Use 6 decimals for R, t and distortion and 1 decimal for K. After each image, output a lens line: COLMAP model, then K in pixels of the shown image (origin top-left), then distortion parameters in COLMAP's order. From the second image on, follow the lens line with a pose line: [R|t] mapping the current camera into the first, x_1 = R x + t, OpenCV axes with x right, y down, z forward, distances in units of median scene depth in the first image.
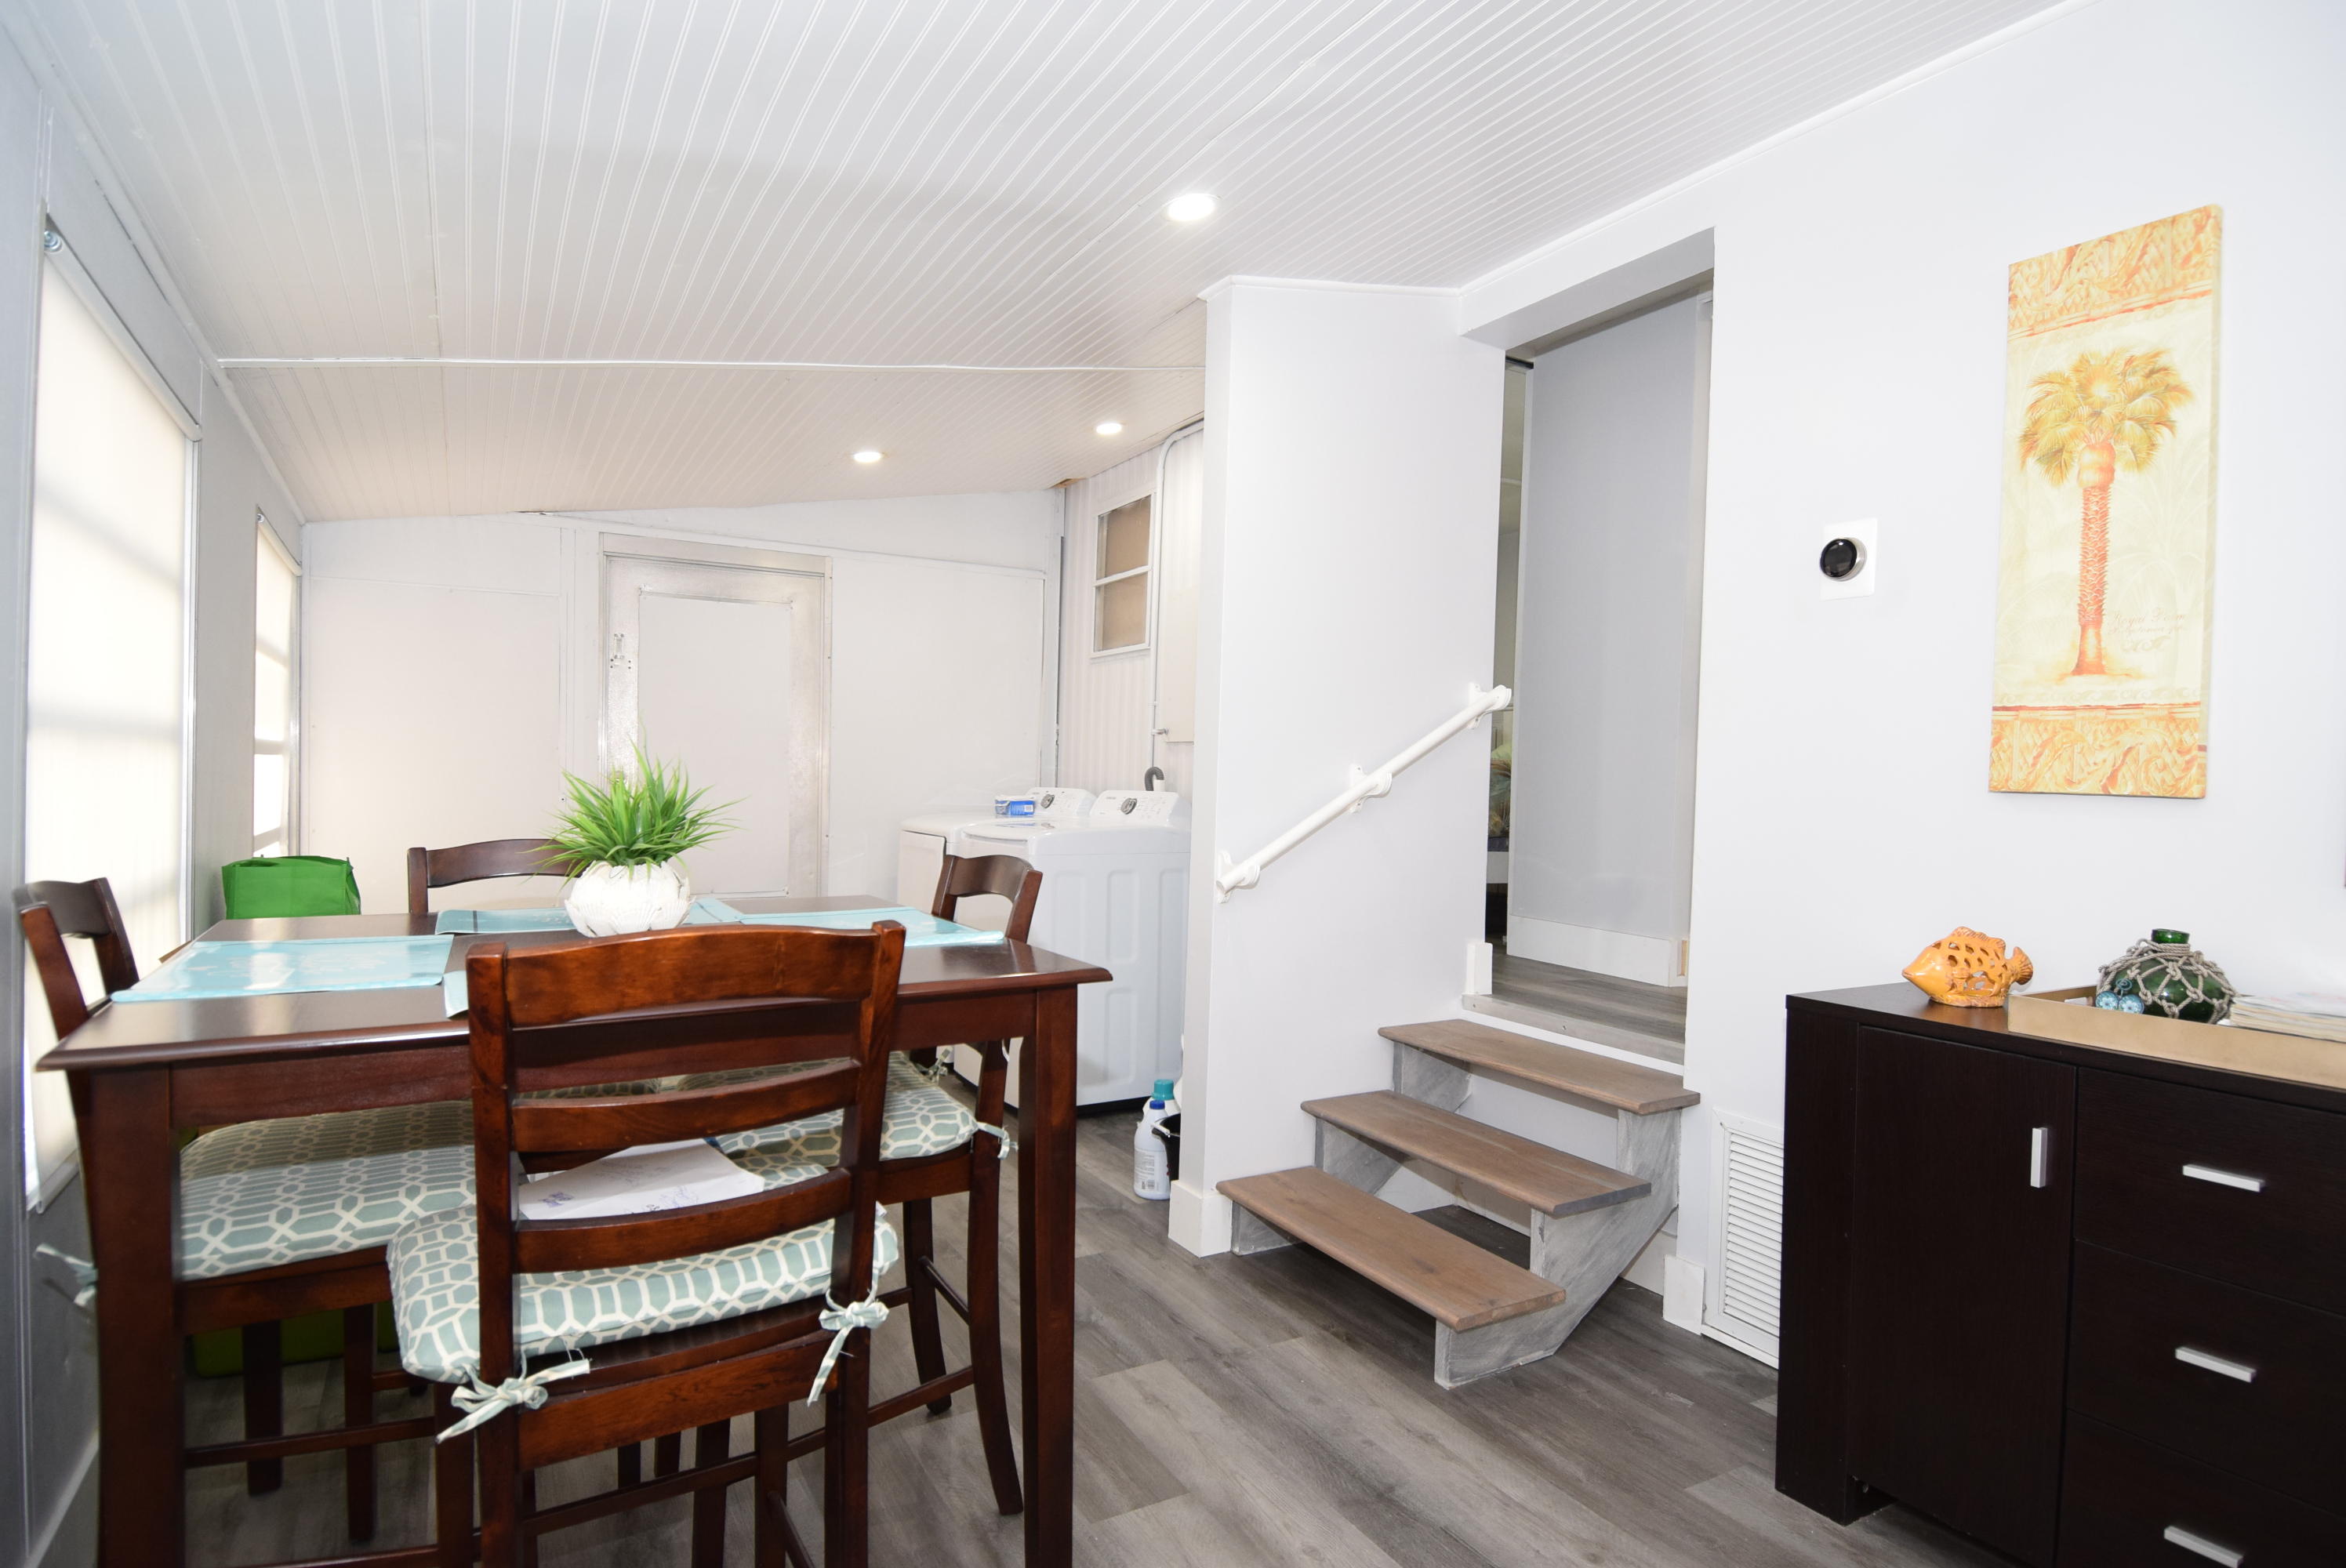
lens RADIAL K [[1224.3, 0, 1173.0], [0, 1224.3, 784.0], [0, 0, 1]] dist [0.049577, -0.055395]
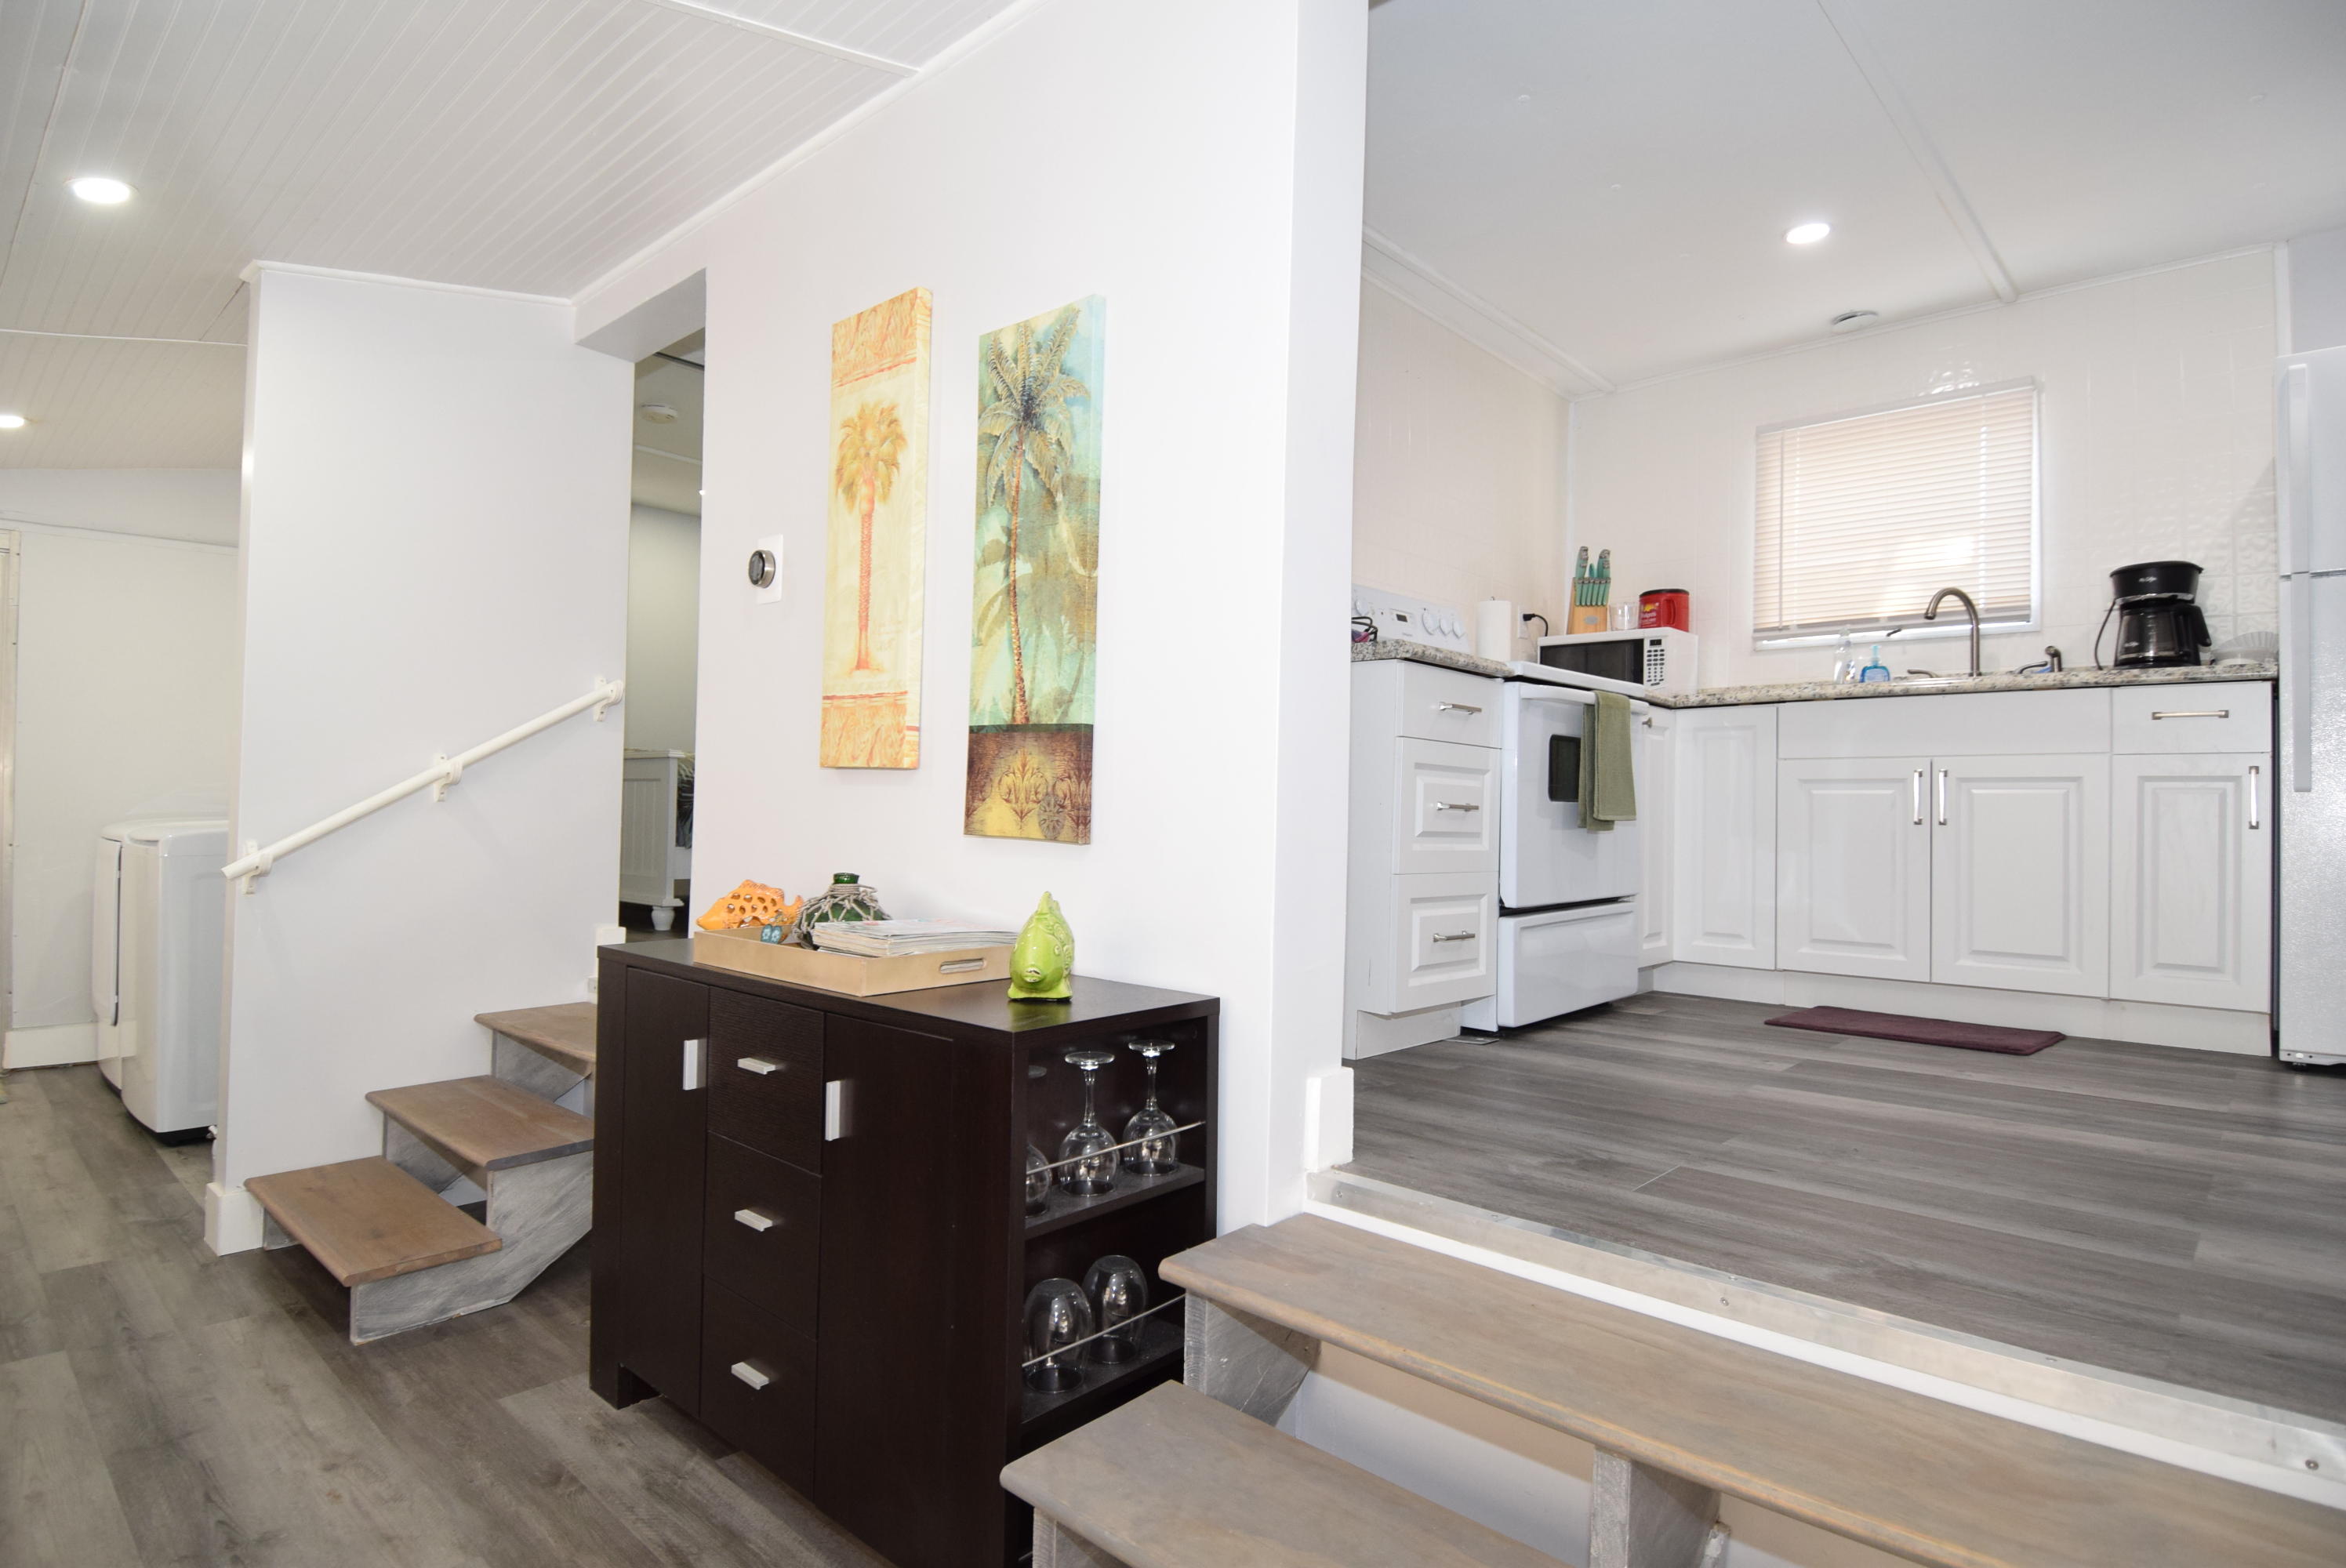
lens RADIAL K [[1224.3, 0, 1173.0], [0, 1224.3, 784.0], [0, 0, 1]] dist [0.049577, -0.055395]
pose [[0.953991, -0.005150, 0.299790, 0.642854], [0.008917, 0.999898, -0.011199, 0.039119], [-0.299702, 0.013357, 0.953940, -0.231703]]
